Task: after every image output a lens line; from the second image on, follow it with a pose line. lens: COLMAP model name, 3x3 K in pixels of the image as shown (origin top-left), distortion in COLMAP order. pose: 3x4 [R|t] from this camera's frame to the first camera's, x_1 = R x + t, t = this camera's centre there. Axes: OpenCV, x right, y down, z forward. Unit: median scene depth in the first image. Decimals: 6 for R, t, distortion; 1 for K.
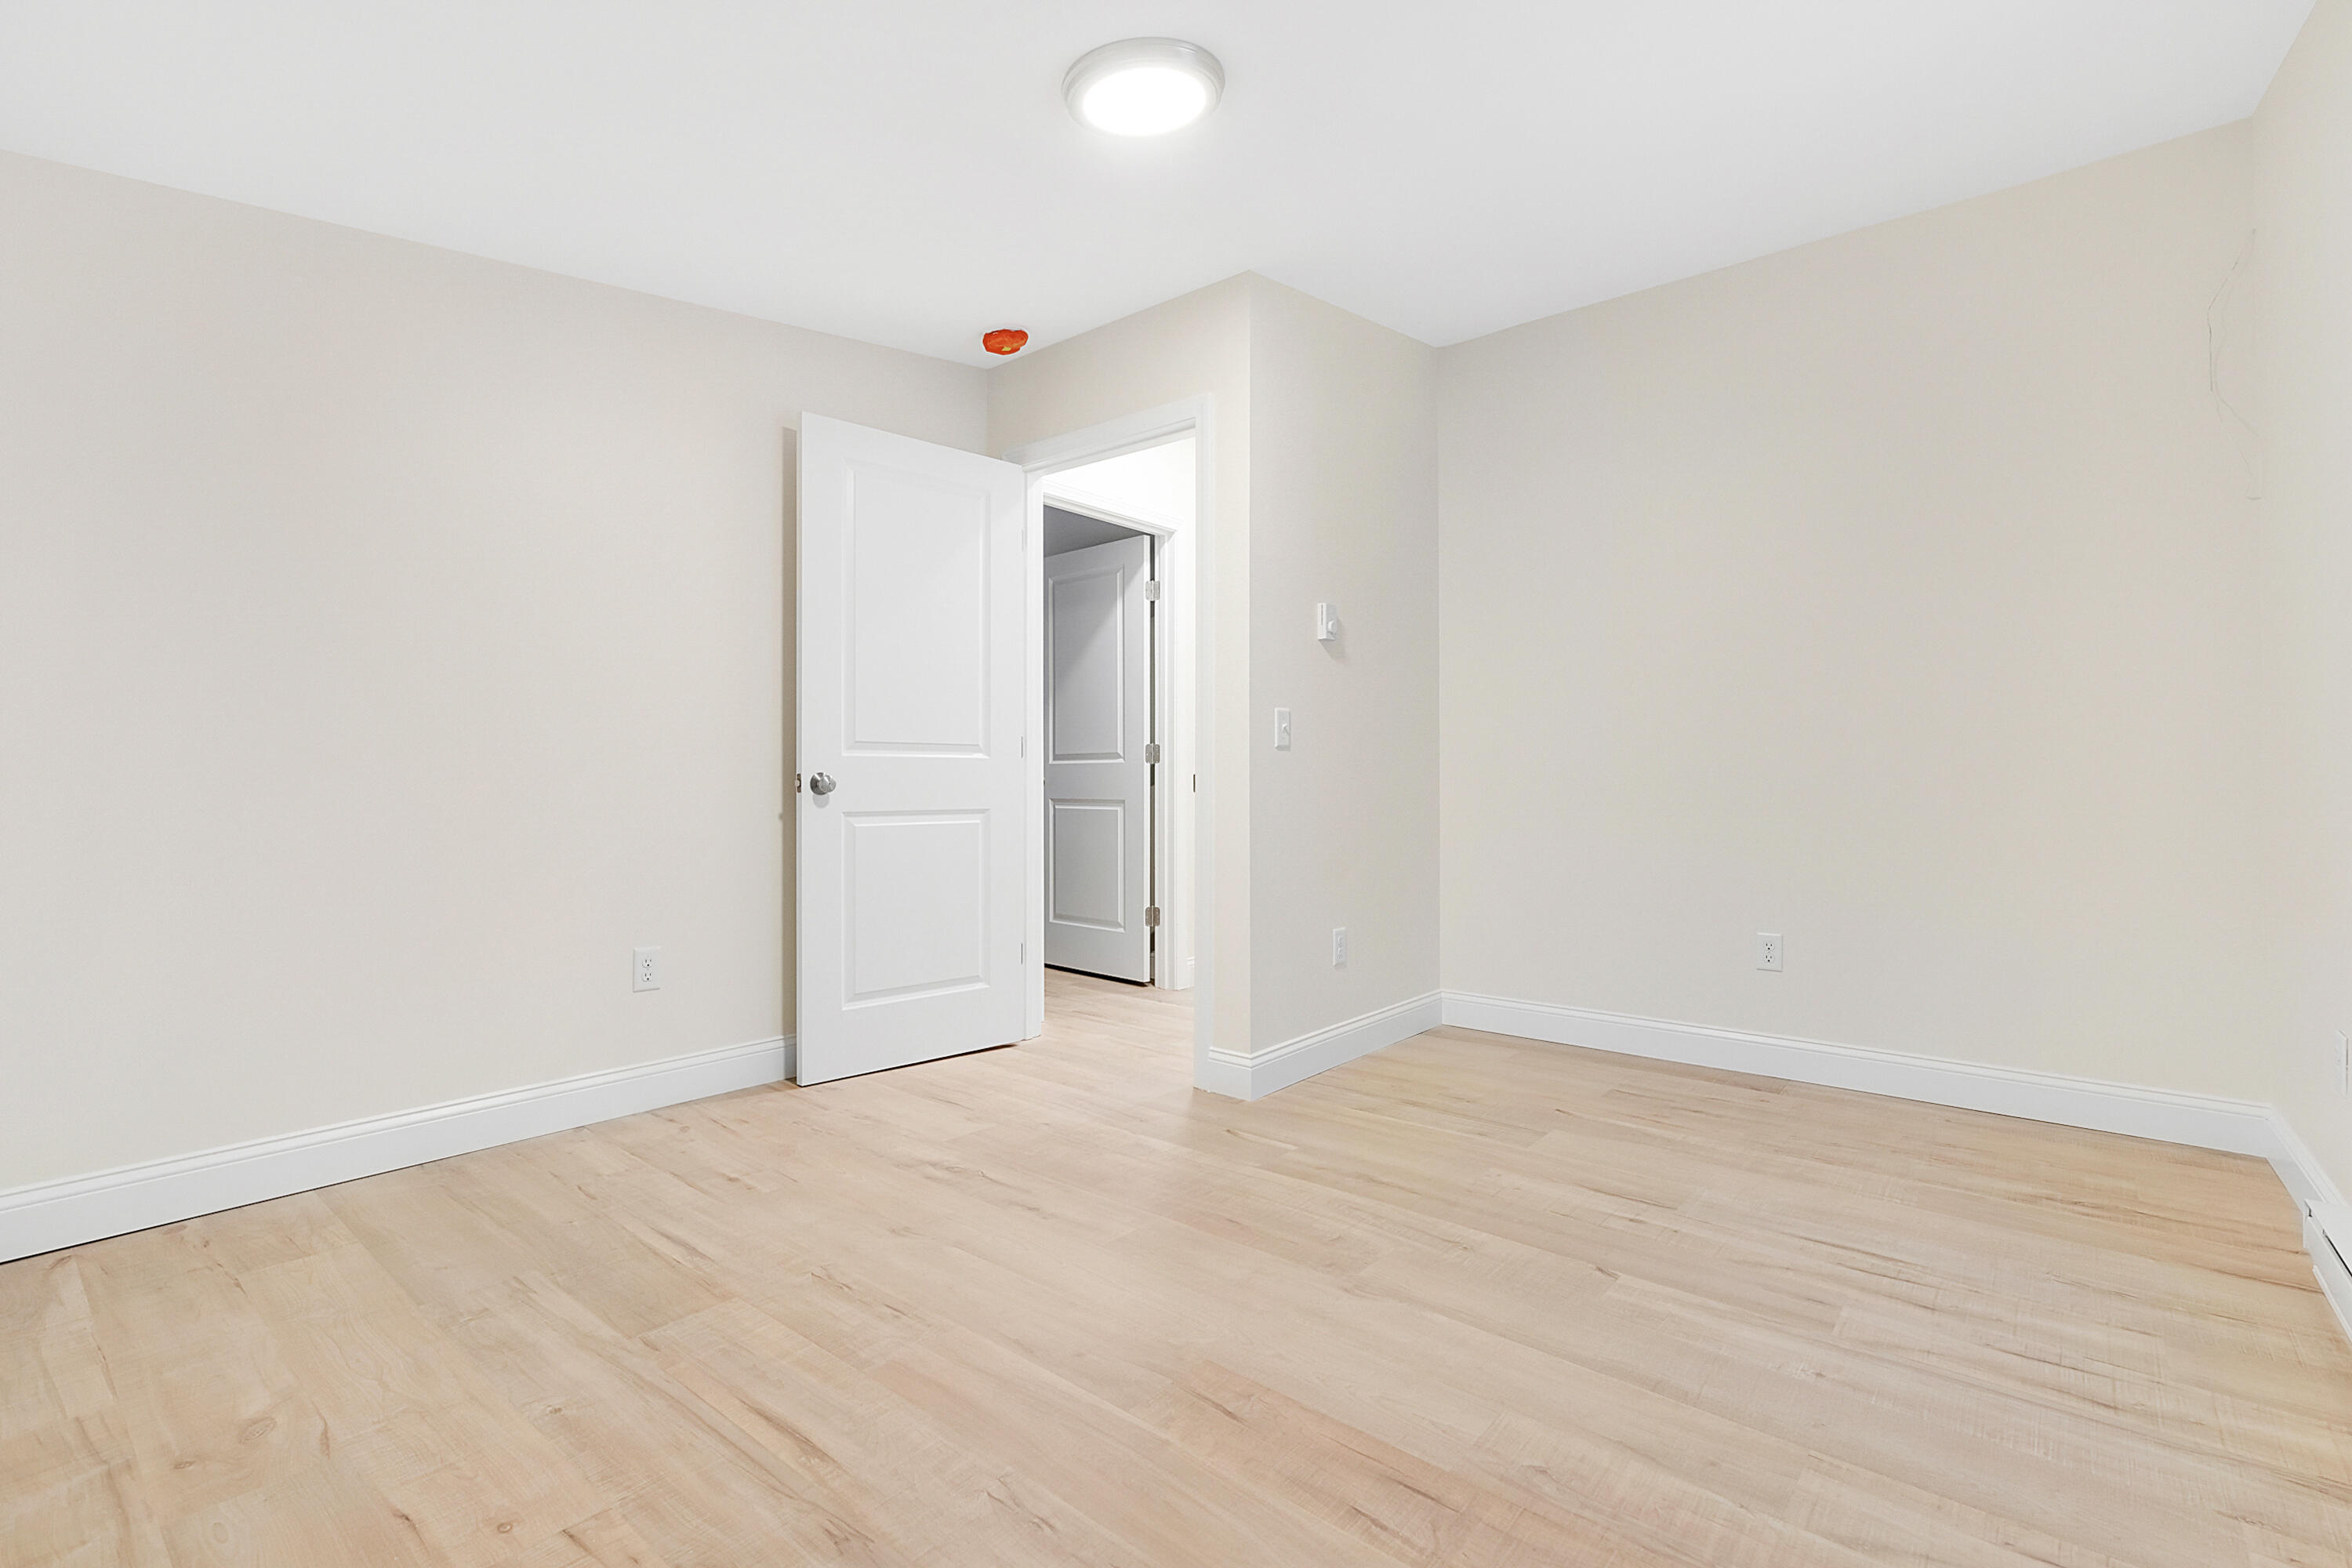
lens RADIAL K [[1065.9, 0, 1176.0], [0, 1065.9, 784.0], [0, 0, 1]] dist [-0.003578, 0.000641]
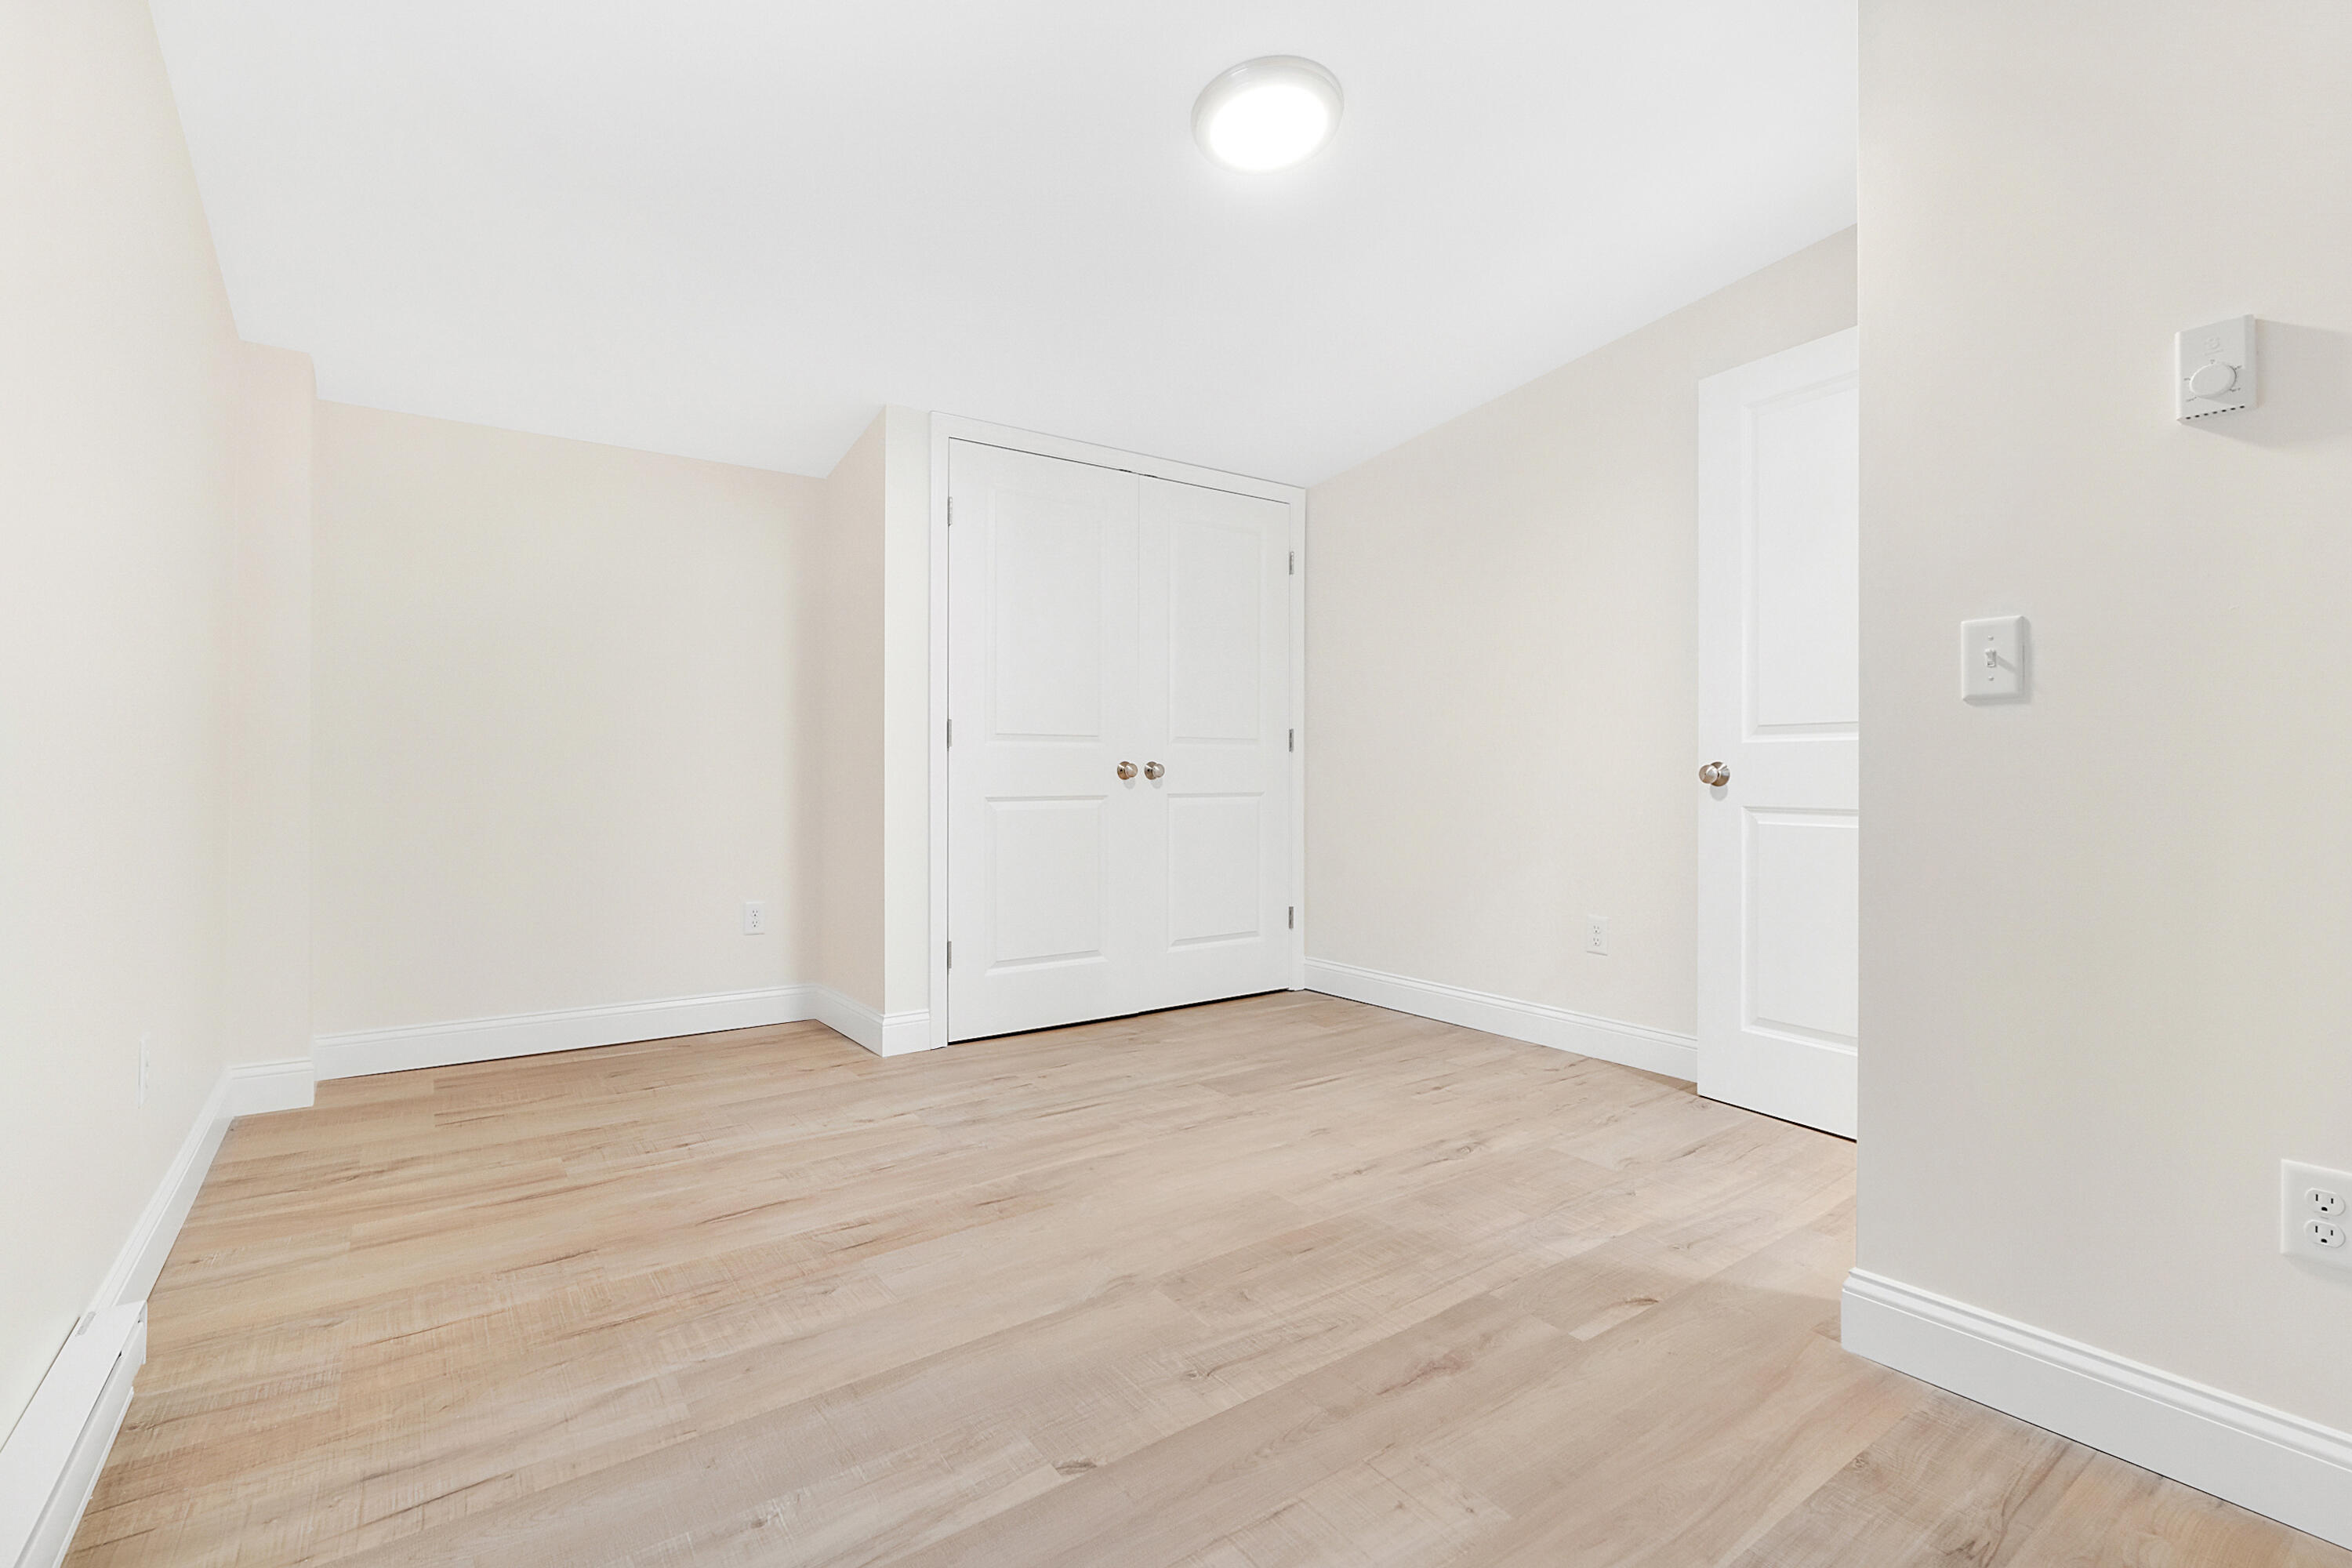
lens RADIAL K [[1057.4, 0, 1171.5], [0, 1057.4, 778.5], [0, 0, 1]] dist [-0.012153, 0.005799]
pose [[-0.255184, 0.003227, -0.966887, 1.129340], [-0.006600, 0.999965, 0.005080, 0.003464], [0.966870, 0.007678, -0.255154, 1.319687]]
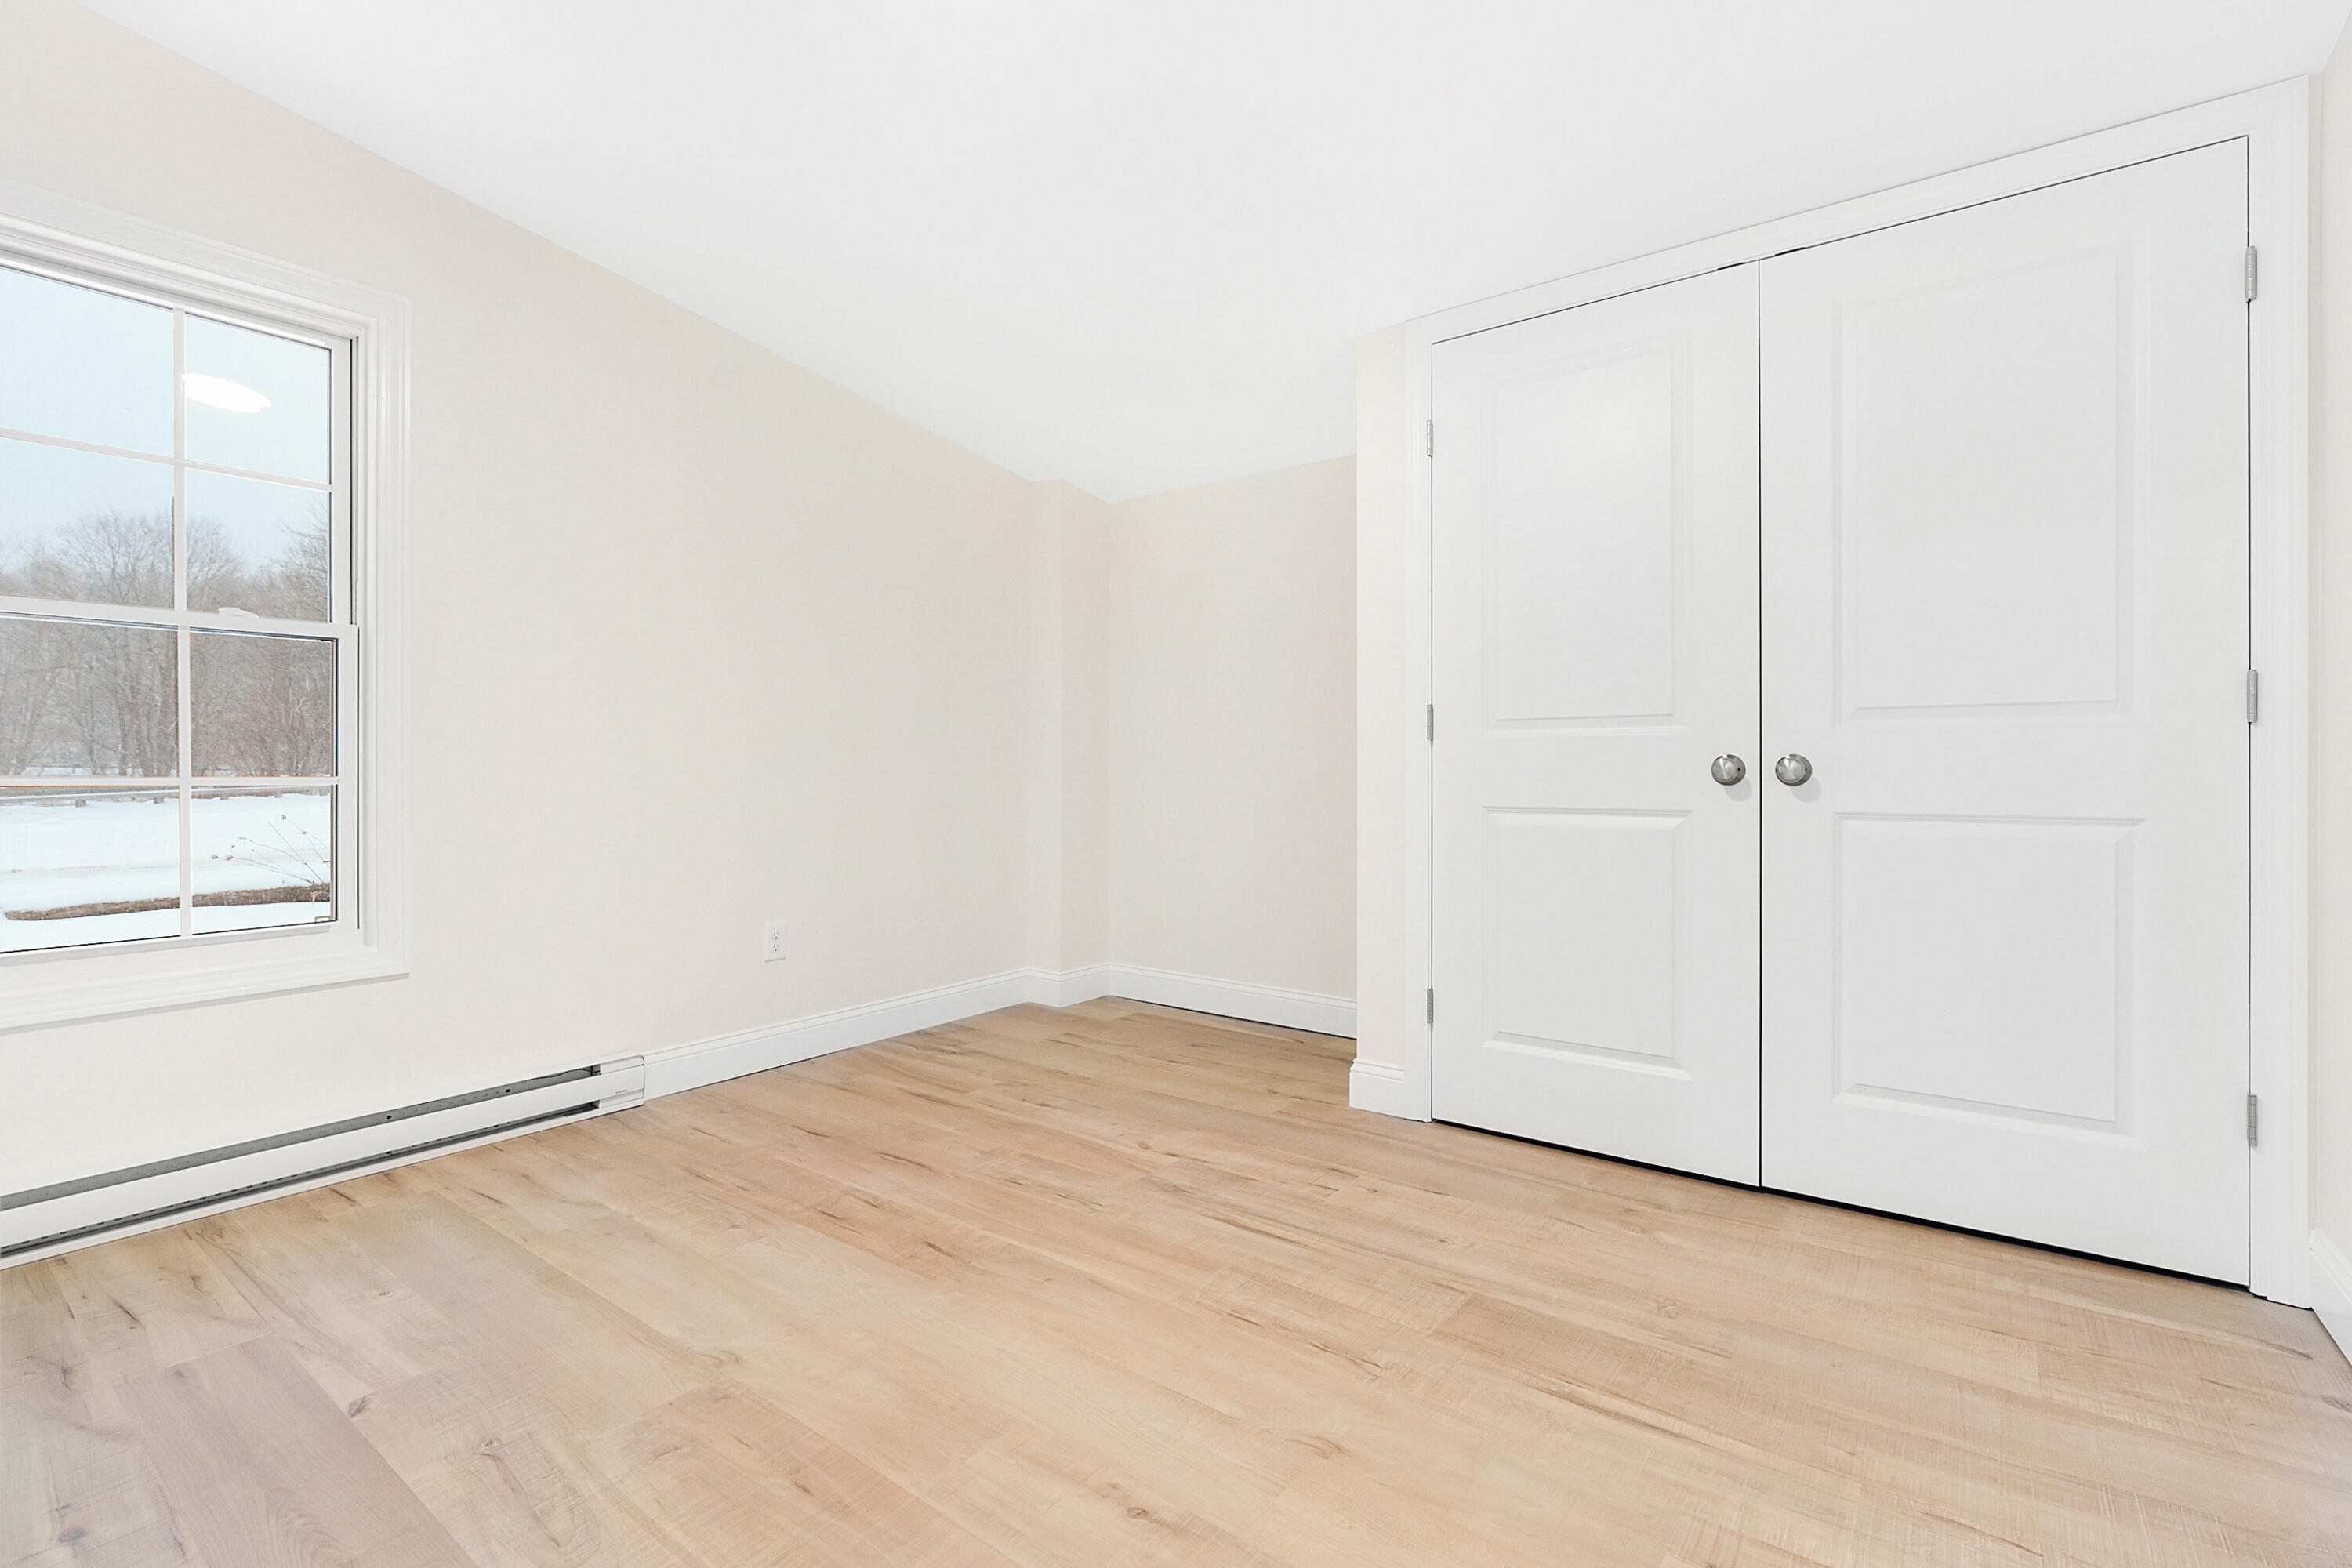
lens RADIAL K [[1057.4, 0, 1171.5], [0, 1057.4, 778.5], [0, 0, 1]] dist [-0.012153, 0.005799]
pose [[-0.998898, -0.003613, -0.046802, -0.149924], [-0.004220, 0.999908, 0.012871, -0.003340], [0.046751, 0.013054, -0.998821, 1.897674]]
